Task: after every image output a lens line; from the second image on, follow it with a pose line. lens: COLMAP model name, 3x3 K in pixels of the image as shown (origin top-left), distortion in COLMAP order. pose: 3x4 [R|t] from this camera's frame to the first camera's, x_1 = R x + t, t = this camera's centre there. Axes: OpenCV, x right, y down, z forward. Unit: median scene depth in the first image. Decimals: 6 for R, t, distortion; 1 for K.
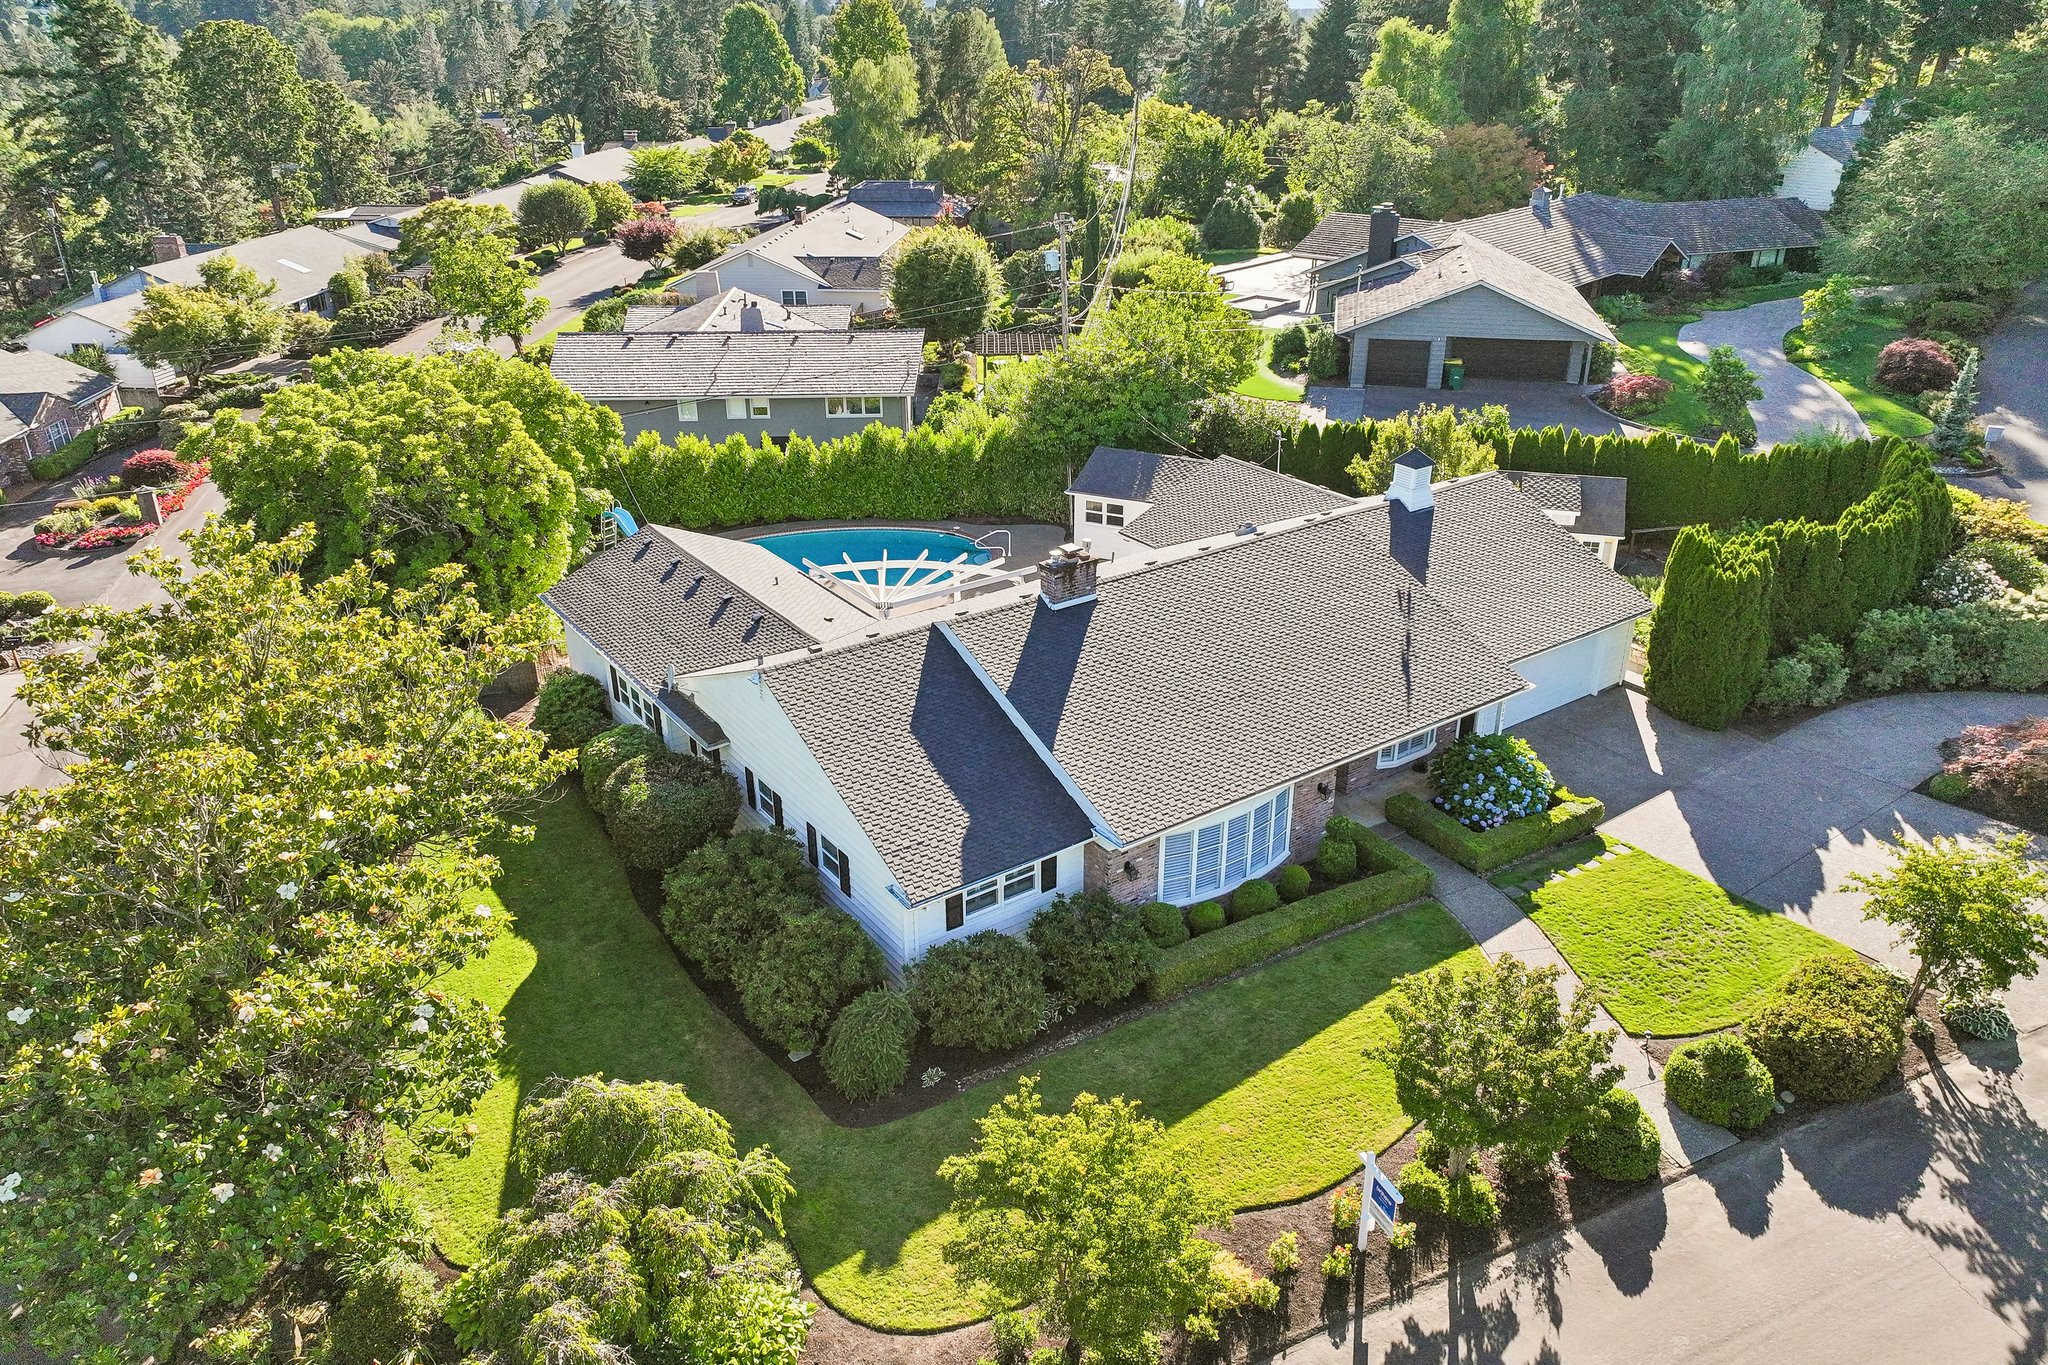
lens RADIAL K [[1442.0, 0, 1024.9], [0, 1442.0, 690.4], [0, 0, 1]] dist [-0.003502, 0.018914]
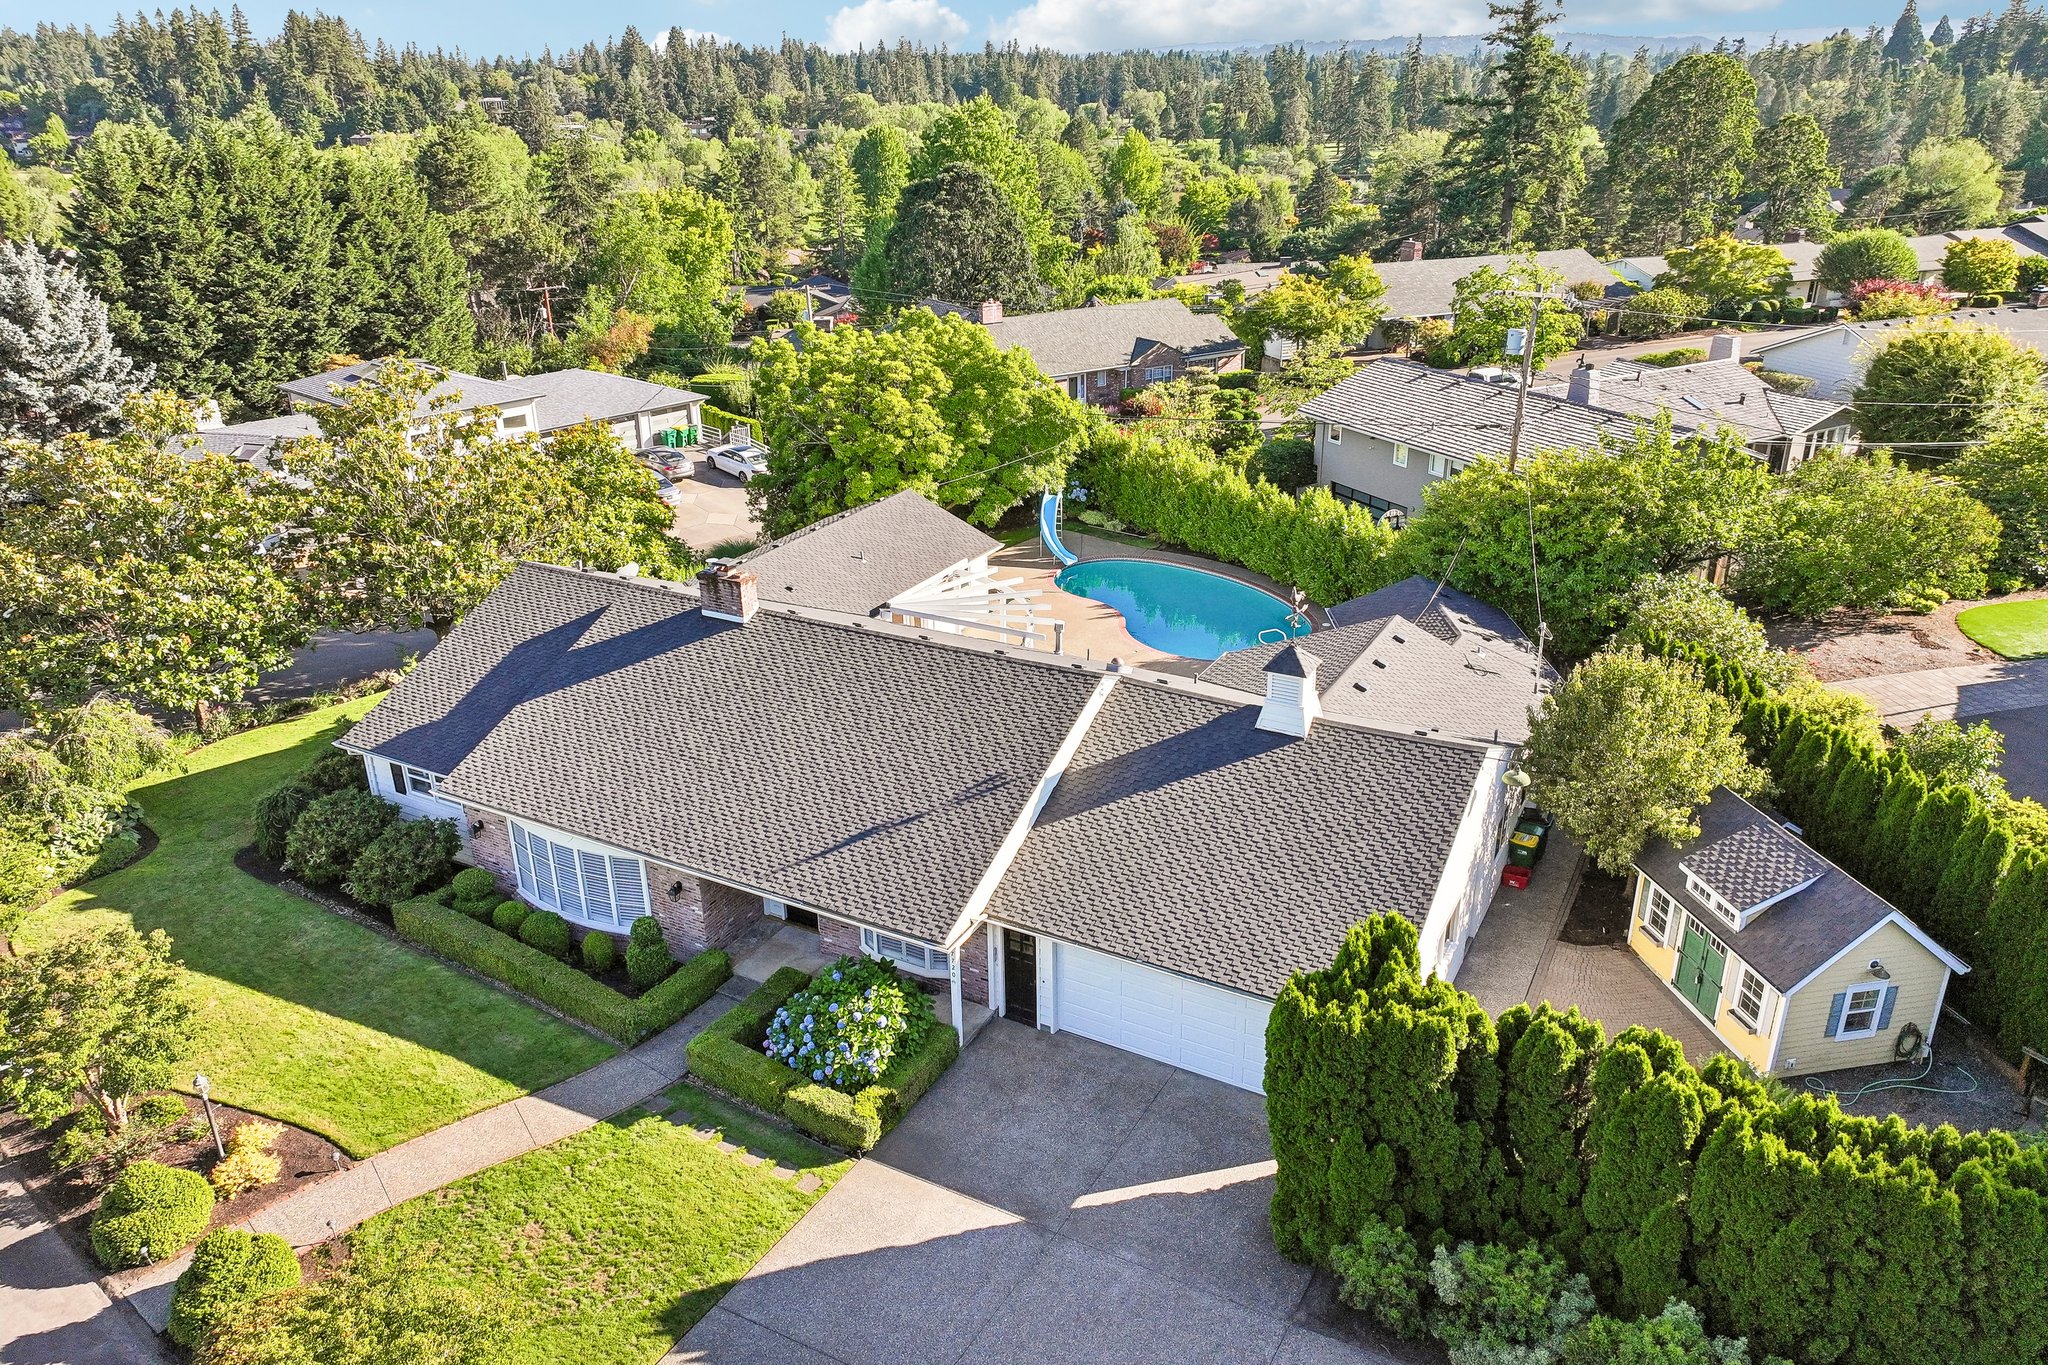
lens RADIAL K [[1442.0, 0, 1014.0], [0, 1442.0, 678.2], [0, 0, 1]] dist [-0.003502, 0.018914]
pose [[0.430876, 0.349671, -0.831911, 0.954599], [-0.371962, 0.908738, 0.189312, -0.283365], [0.822186, 0.227869, 0.521618, 0.659388]]
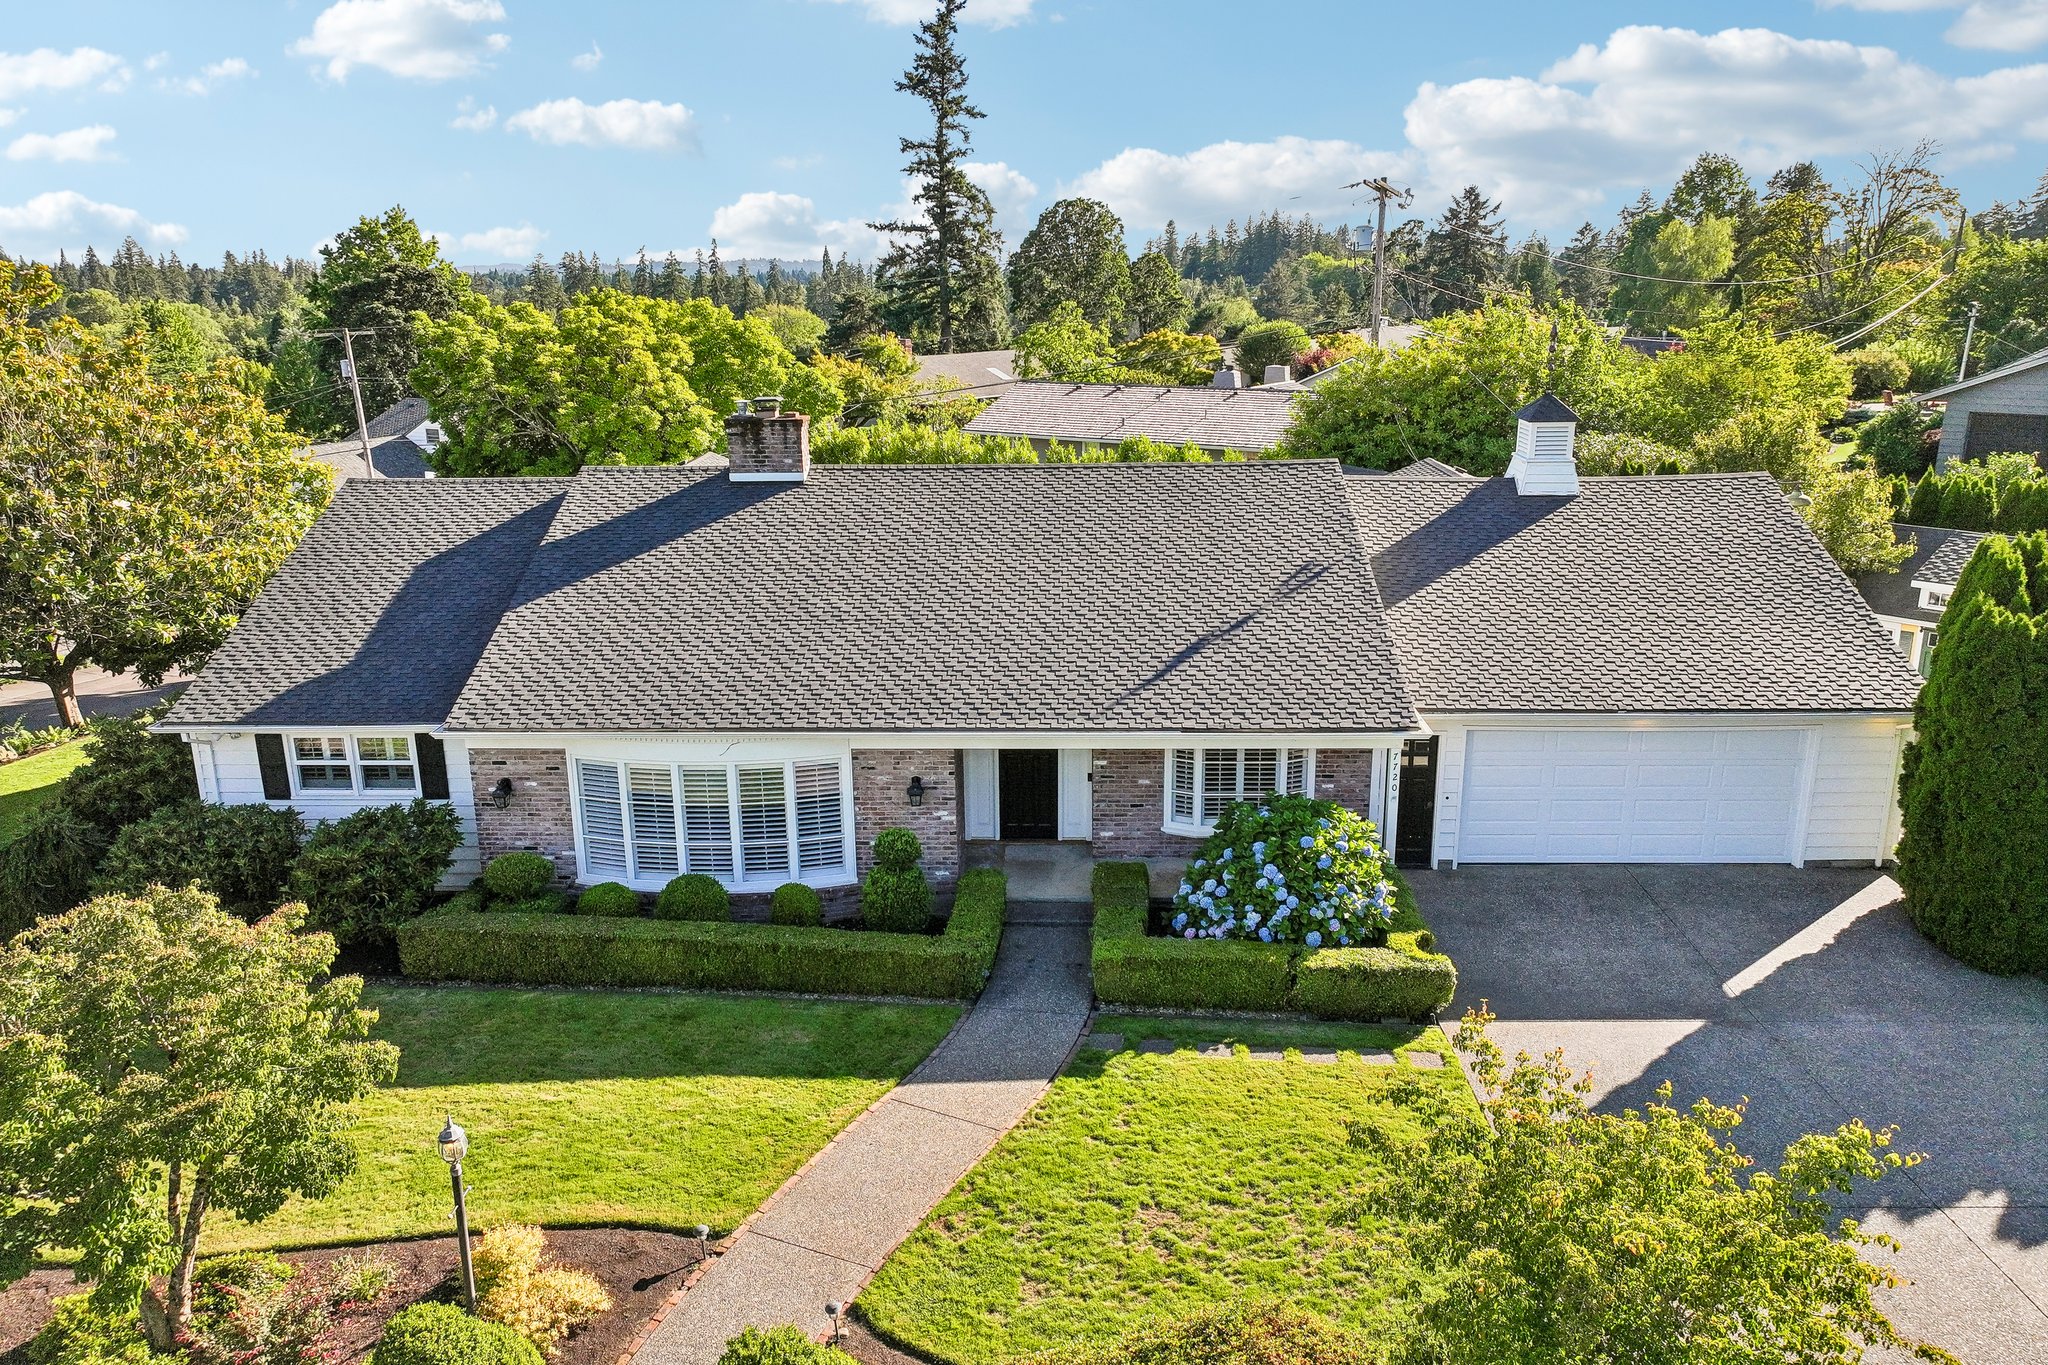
lens RADIAL K [[1442.0, 0, 1022.9], [0, 1442.0, 682.4], [0, 0, 1]] dist [-0.003502, 0.018914]
pose [[0.798126, 0.158668, -0.581223, 0.564046], [-0.251914, 0.964209, -0.082705, 0.062904], [0.547298, 0.212428, 0.809531, 0.516171]]
